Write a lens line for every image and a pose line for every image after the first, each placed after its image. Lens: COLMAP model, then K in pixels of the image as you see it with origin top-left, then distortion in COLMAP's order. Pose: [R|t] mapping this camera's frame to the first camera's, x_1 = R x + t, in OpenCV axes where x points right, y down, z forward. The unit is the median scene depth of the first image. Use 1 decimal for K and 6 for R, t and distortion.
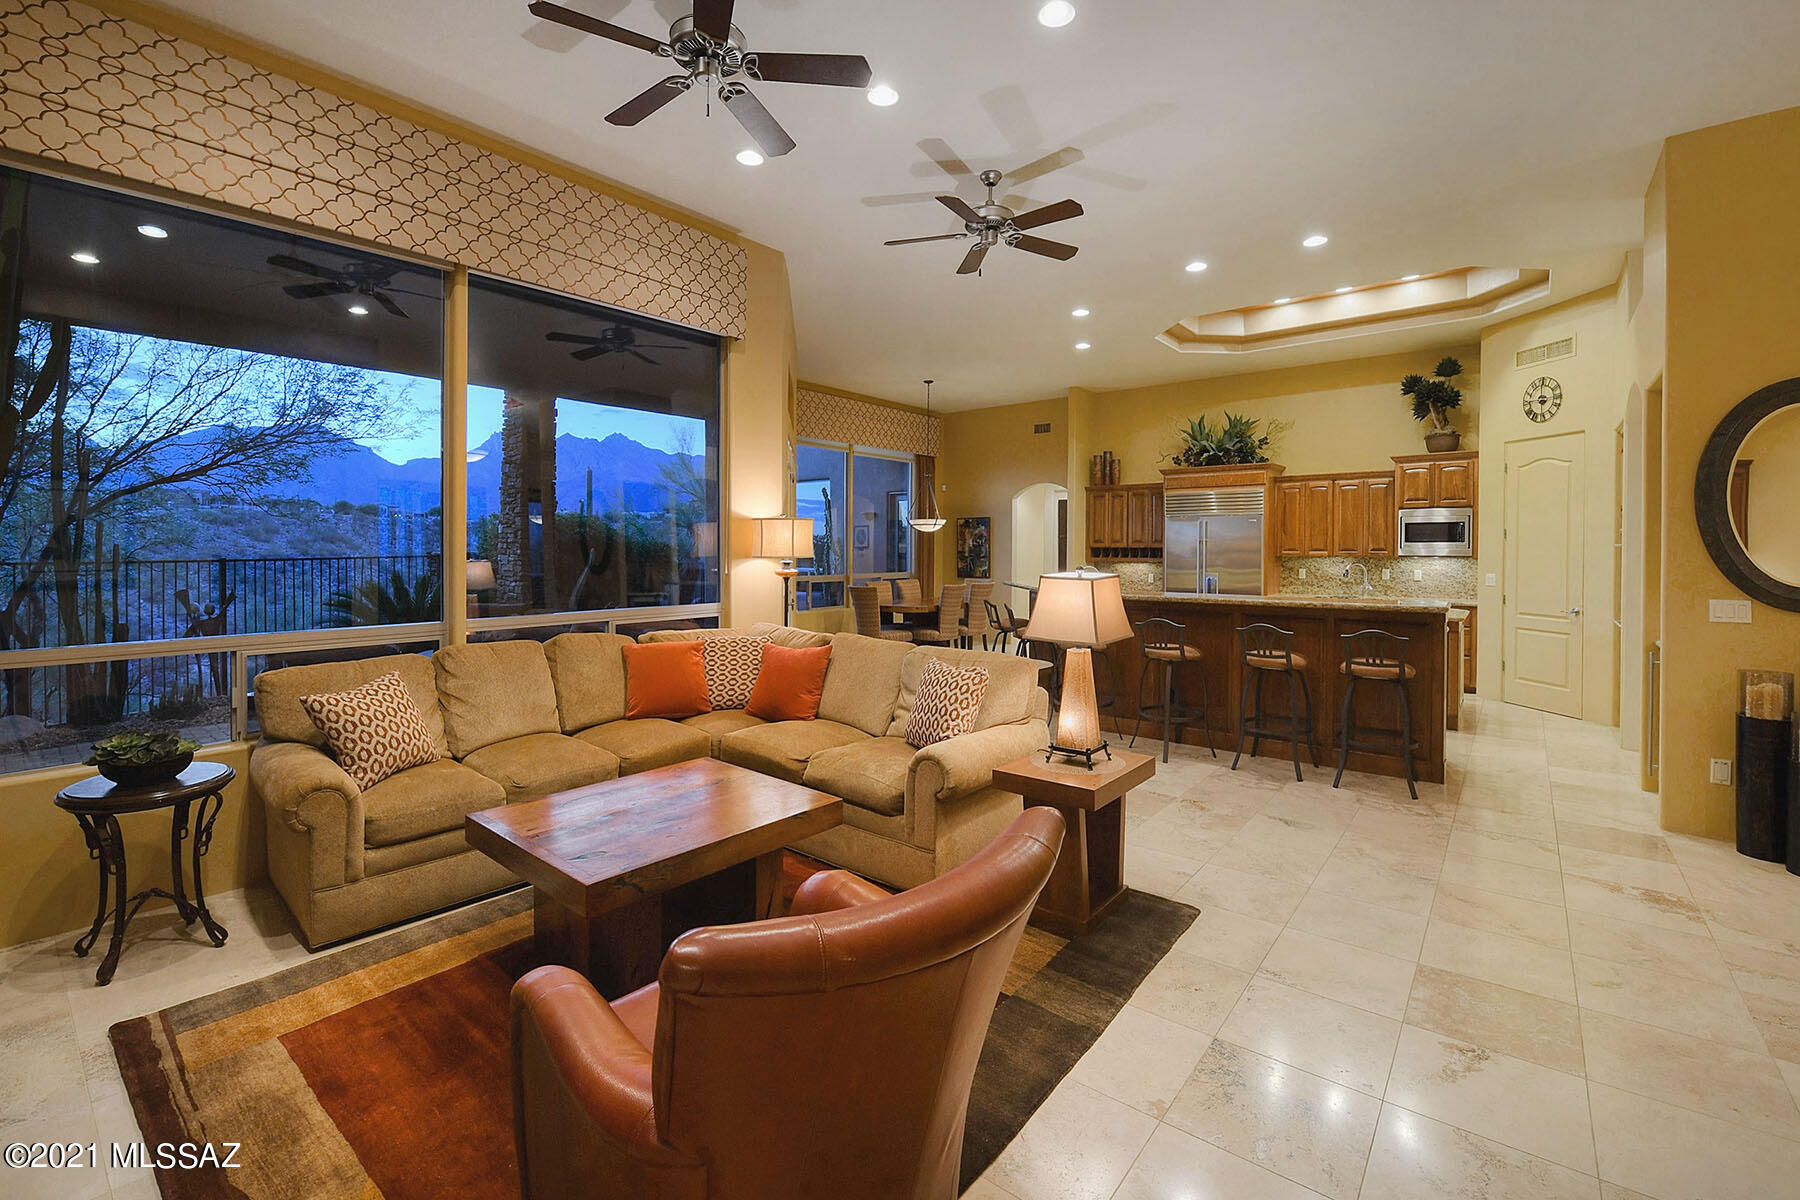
lens RADIAL K [[781.0, 0, 846.7], [0, 781.0, 548.3], [0, 0, 1]] dist [-0.002991, -0.000608]
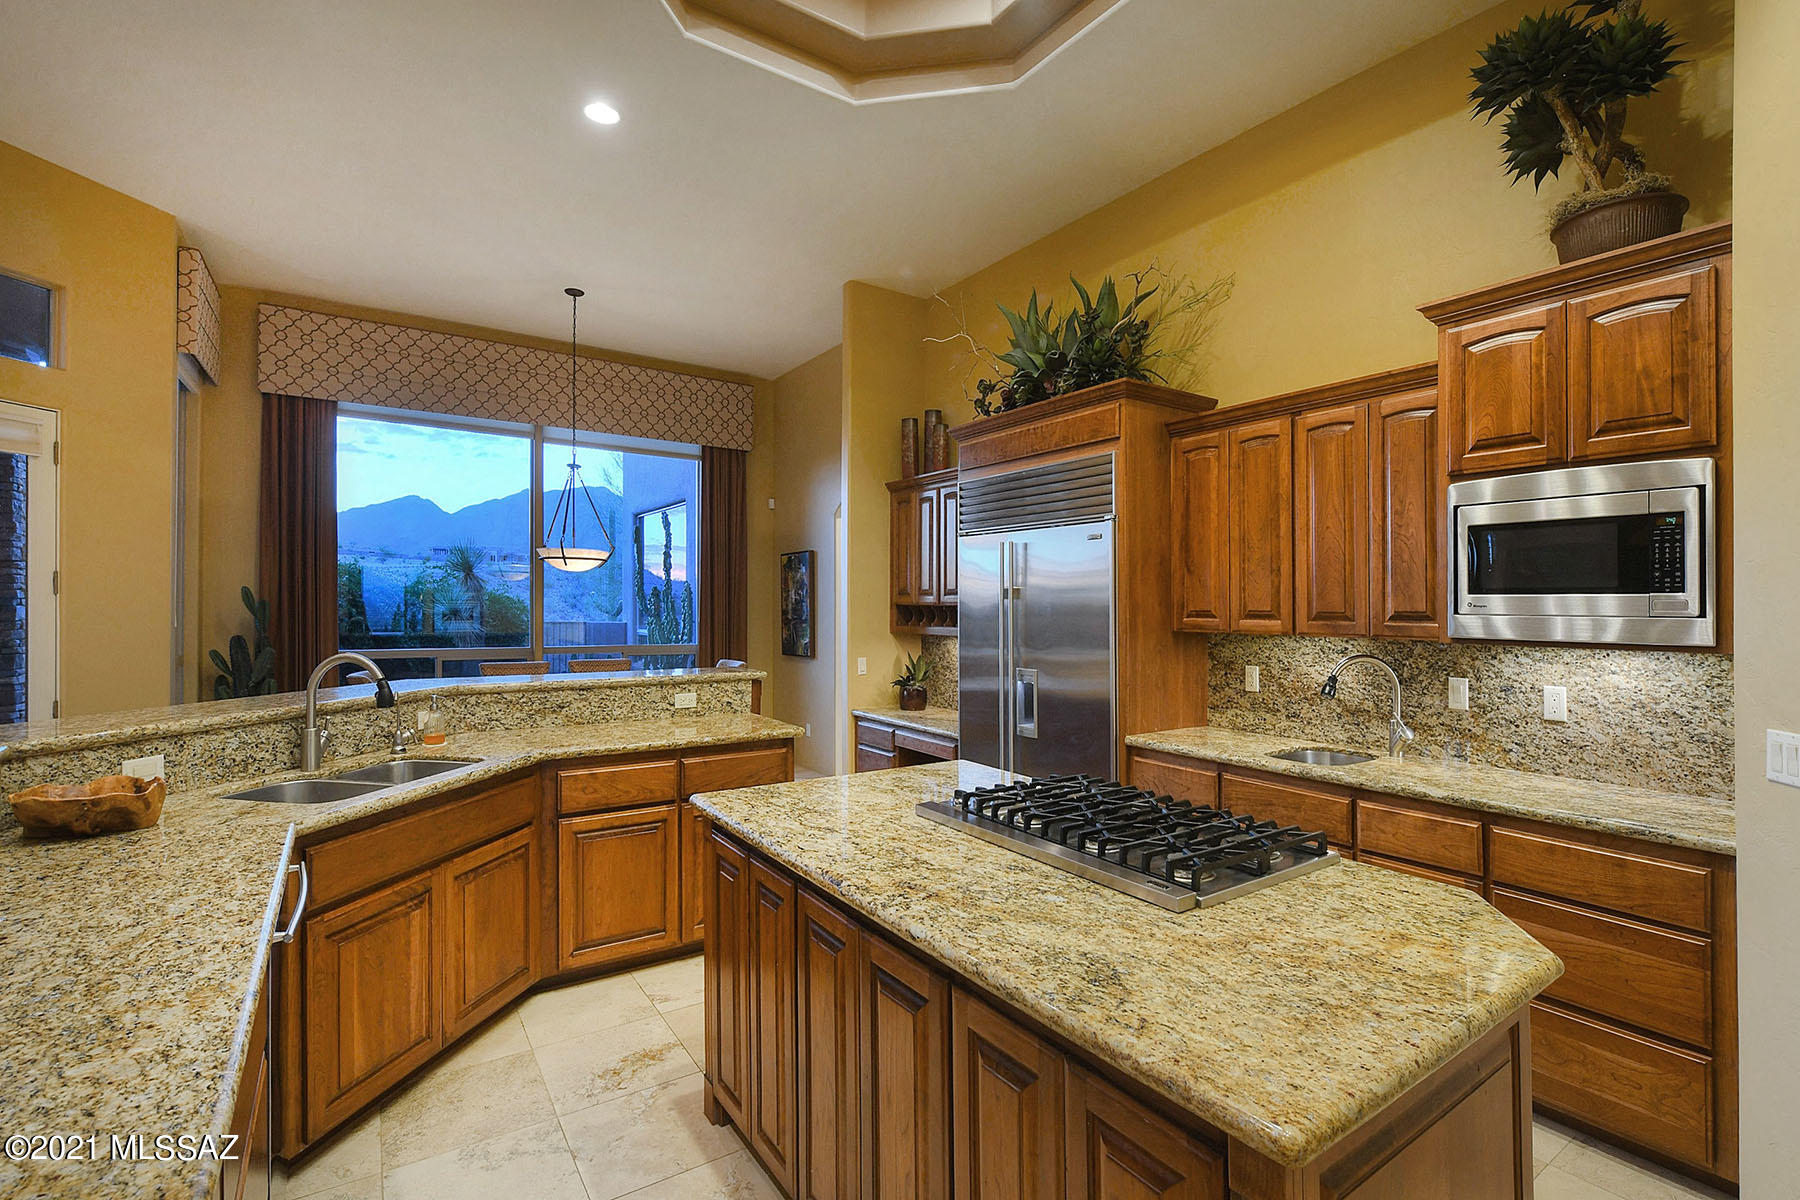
lens RADIAL K [[820.4, 0, 902.6], [0, 820.4, 587.8], [0, 0, 1]] dist [-0.012940, 0.000492]
pose [[0.968344, 0.003336, -0.249596, 0.568973], [-0.008798, 0.999746, -0.020770, -0.001544], [0.249464, 0.022308, 0.968127, 0.633451]]
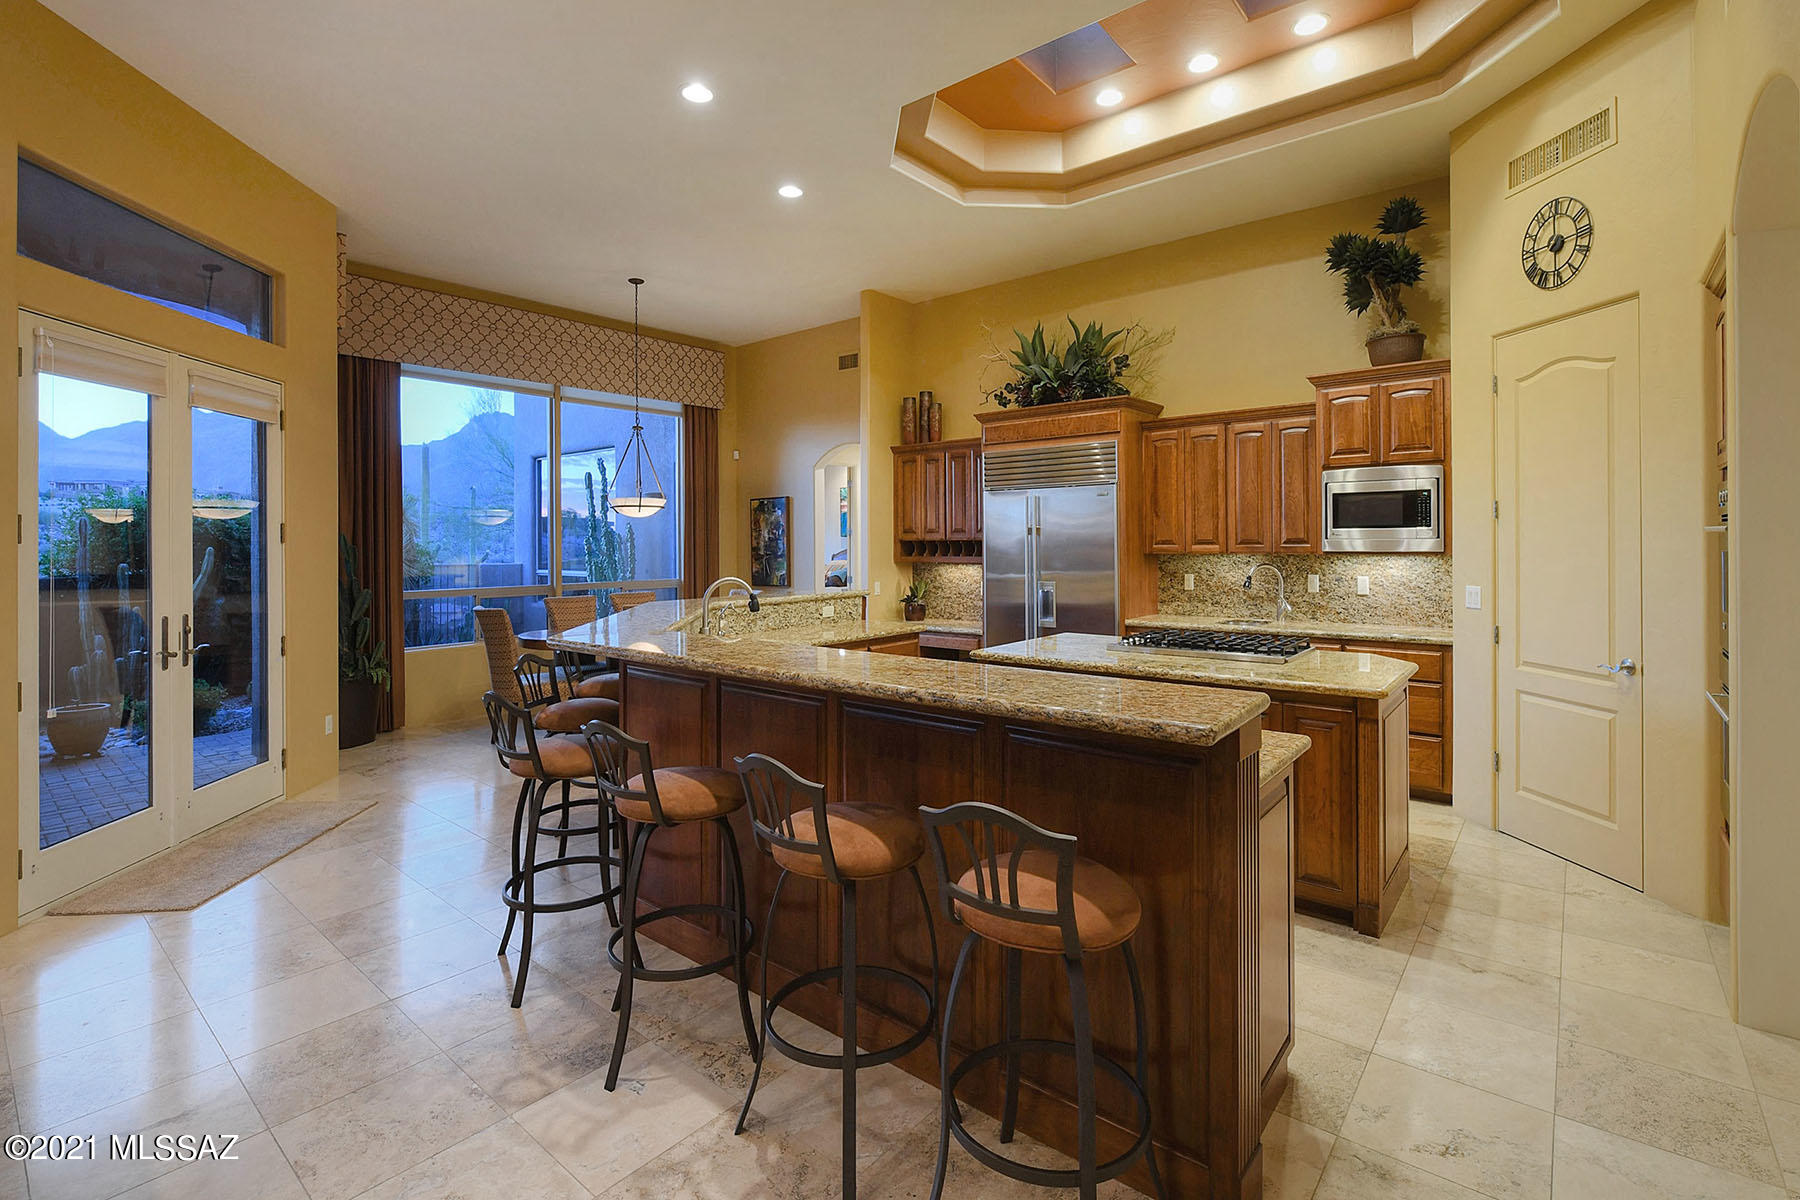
lens RADIAL K [[820.4, 0, 916.2], [0, 820.4, 530.4], [0, 0, 1]] dist [-0.012940, 0.000492]
pose [[0.999365, -0.007260, 0.034886, 0.384223], [0.007728, 0.999882, -0.013278, -0.000585], [-0.034786, 0.013539, 0.999303, 0.410544]]
